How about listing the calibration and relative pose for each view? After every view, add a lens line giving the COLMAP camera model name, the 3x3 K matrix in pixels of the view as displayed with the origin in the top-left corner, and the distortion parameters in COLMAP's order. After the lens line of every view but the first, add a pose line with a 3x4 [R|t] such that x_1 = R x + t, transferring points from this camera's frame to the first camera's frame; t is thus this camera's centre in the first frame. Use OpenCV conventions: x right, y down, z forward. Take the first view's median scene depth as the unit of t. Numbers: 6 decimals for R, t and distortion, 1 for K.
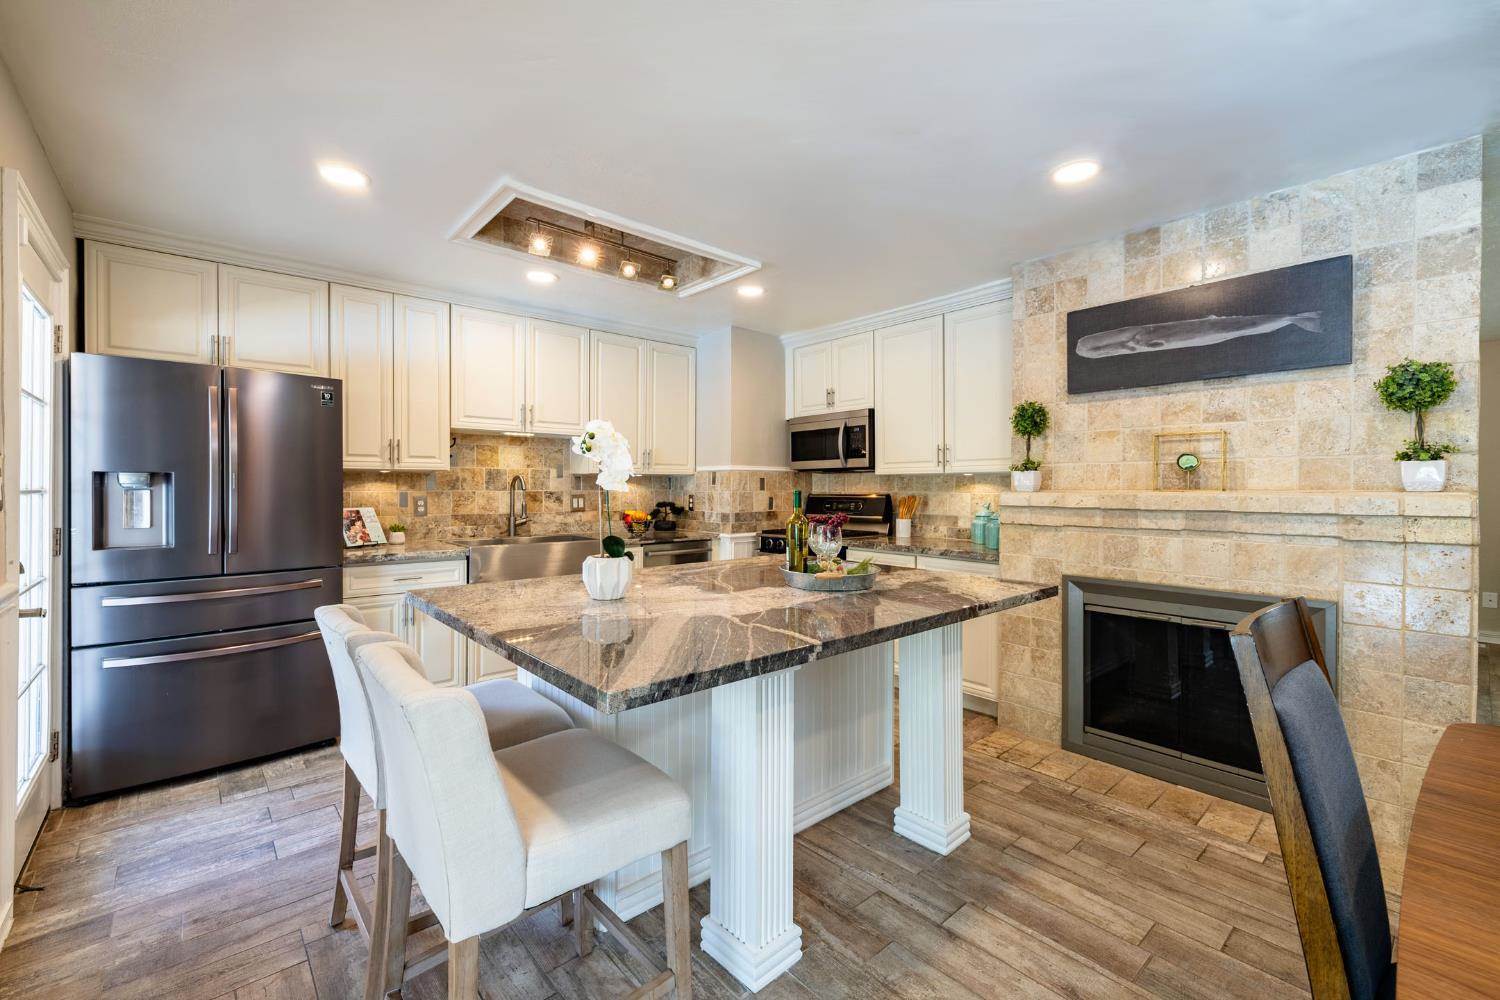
lens RADIAL K [[624.9, 0, 736.3], [0, 624.9, 490.9], [0, 0, 1]] dist [0.003070, 0.000718]
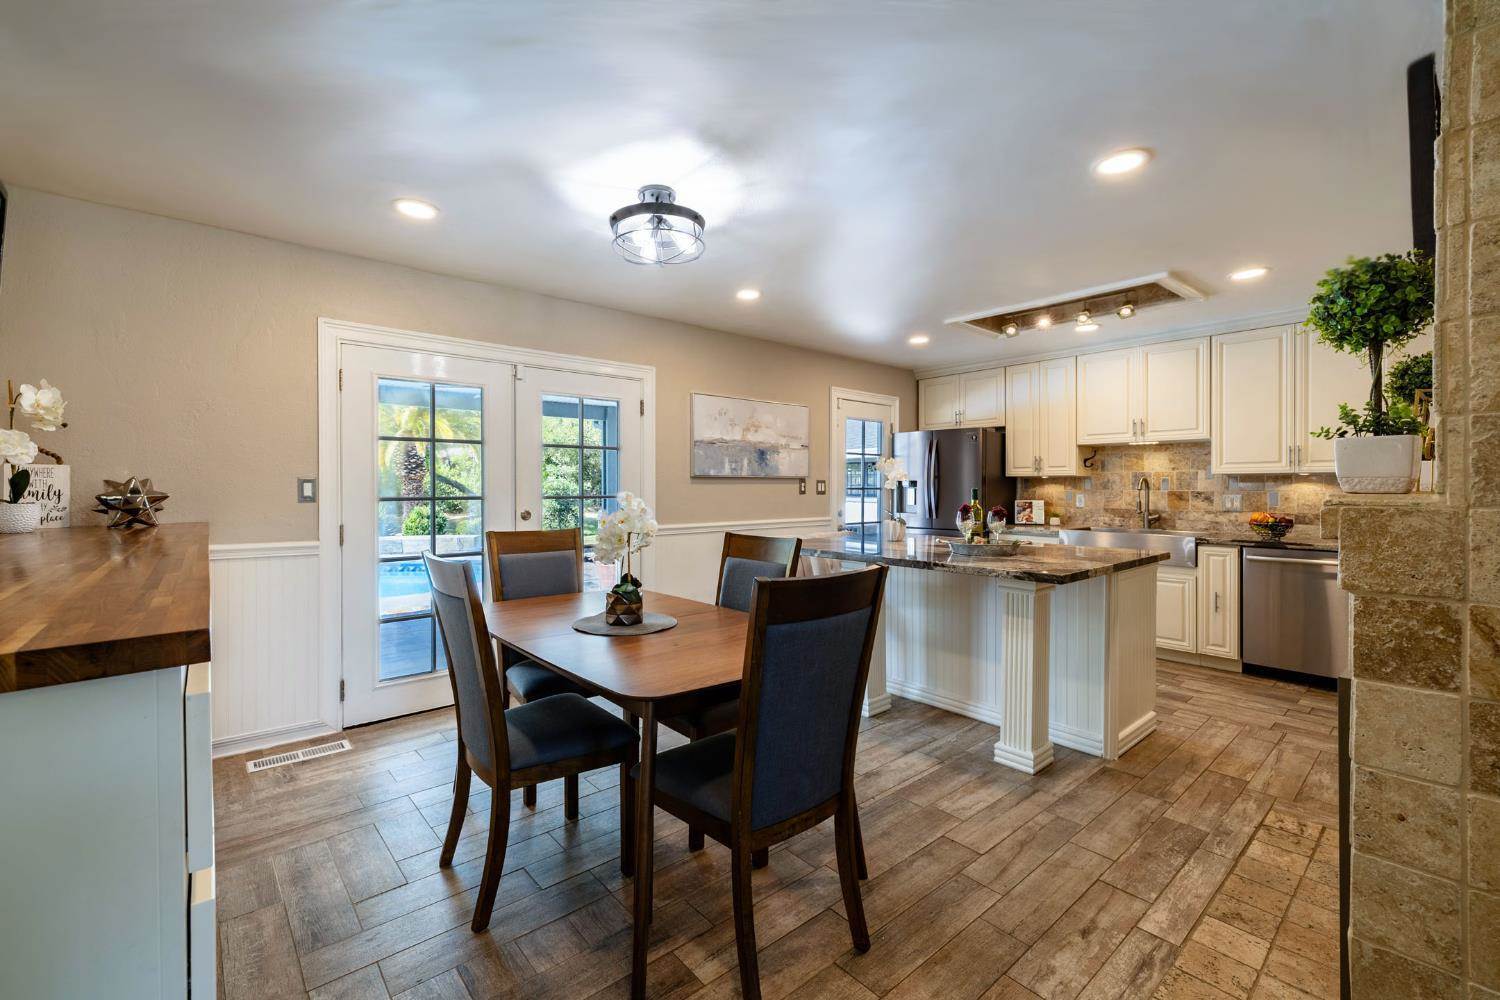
lens RADIAL K [[624.9, 0, 743.6], [0, 624.9, 491.7], [0, 0, 1]] dist [0.003070, 0.000718]
pose [[0.002857, 0.006374, -0.999976, 0.988569], [-0.006378, 0.999959, 0.006356, -0.000474], [0.999976, 0.006360, 0.002897, 0.268142]]
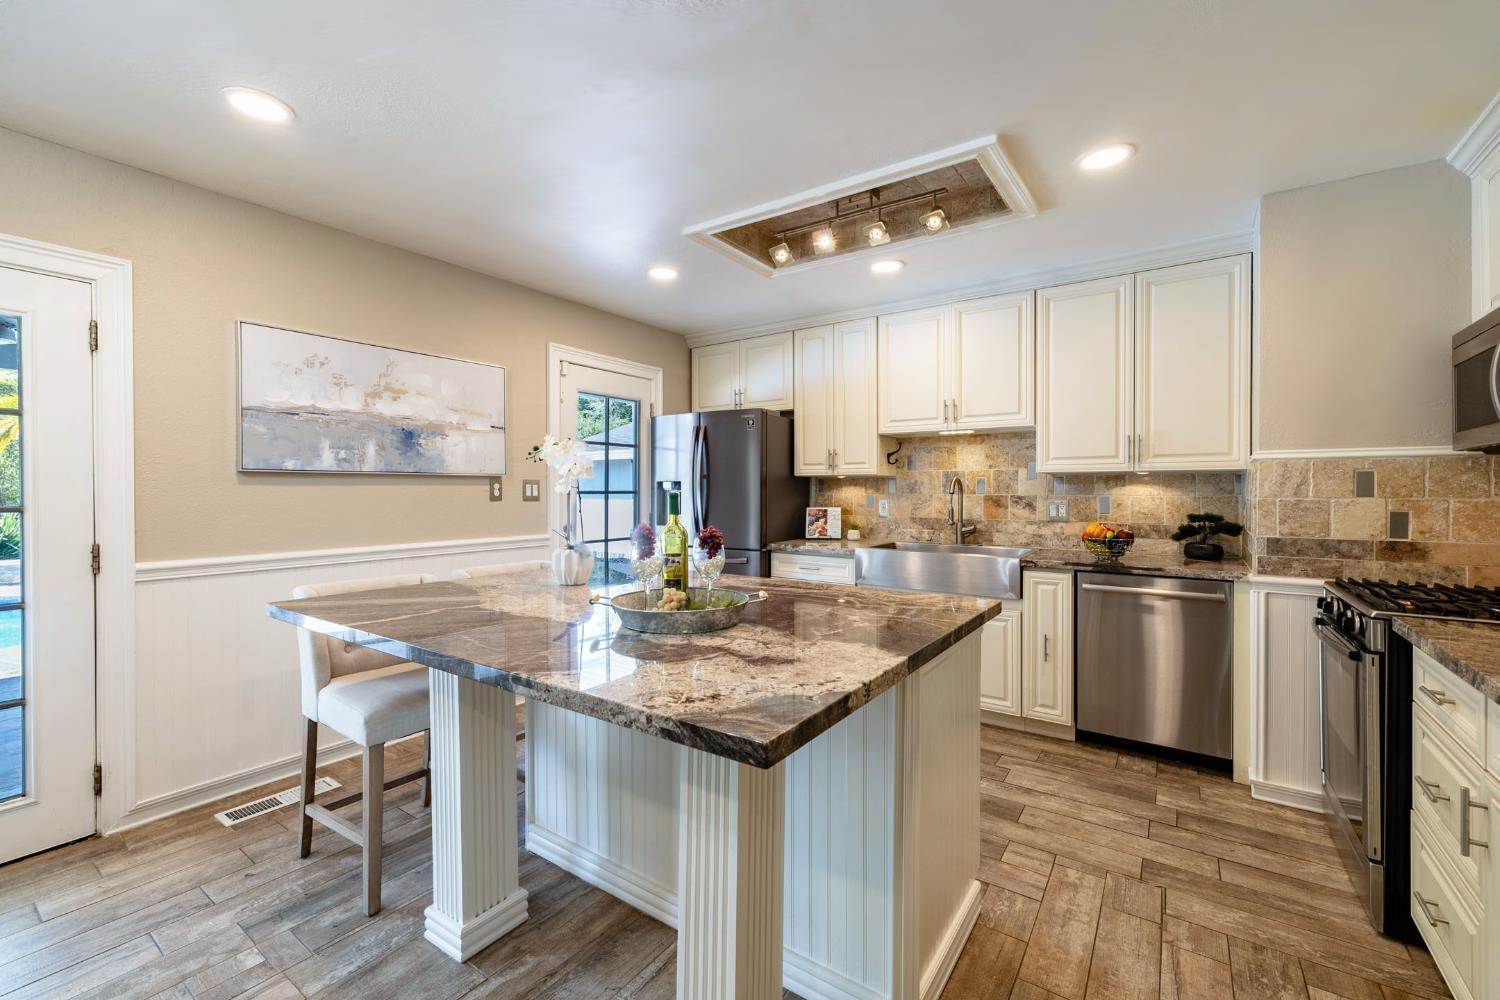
lens RADIAL K [[624.9, 0, 743.3], [0, 624.9, 495.7], [0, 0, 1]] dist [0.003070, 0.000718]
pose [[0.246928, 0.008551, -0.968996, 0.538008], [-0.006224, 0.999954, 0.007239, -0.003559], [0.969014, 0.004244, 0.246970, 0.549234]]
